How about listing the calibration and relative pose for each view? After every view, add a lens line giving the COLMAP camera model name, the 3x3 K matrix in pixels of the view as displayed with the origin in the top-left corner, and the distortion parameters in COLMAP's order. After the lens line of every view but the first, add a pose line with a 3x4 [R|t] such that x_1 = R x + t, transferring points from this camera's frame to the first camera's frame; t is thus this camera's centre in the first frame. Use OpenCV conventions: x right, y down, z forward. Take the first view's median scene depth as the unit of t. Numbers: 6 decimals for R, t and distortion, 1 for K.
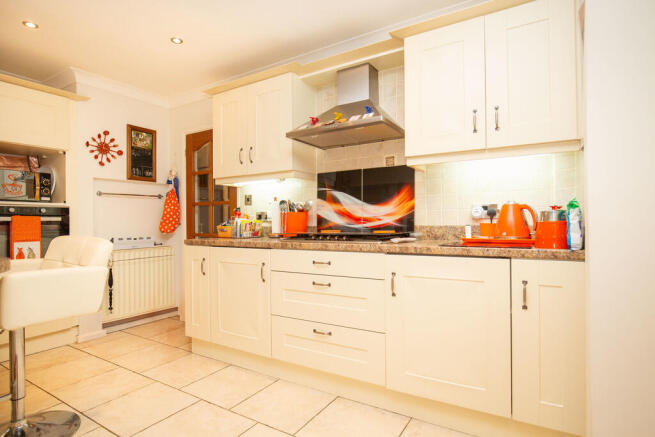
lens RADIAL K [[359.7, 0, 327.5], [0, 359.7, 218.5], [0, 0, 1]] dist [-0.000074, 0.000024]
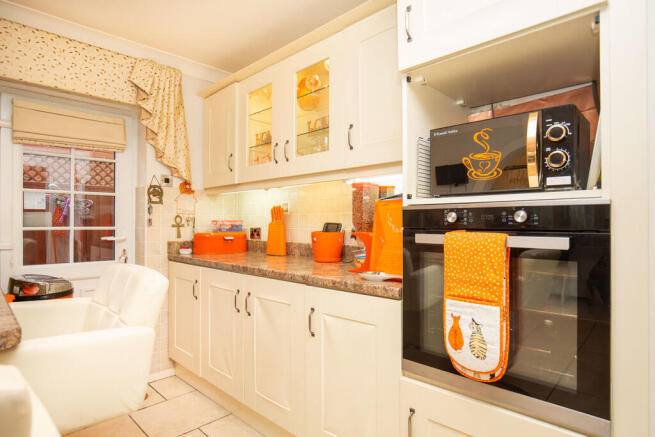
lens RADIAL K [[359.7, 0, 327.5], [0, 359.7, 218.5], [0, 0, 1]] dist [-0.000074, 0.000024]
pose [[-0.201021, -0.001345, -0.979586, -0.428697], [0.001909, 0.999997, -0.001765, -0.019903], [0.979585, -0.002225, -0.201018, 0.898489]]
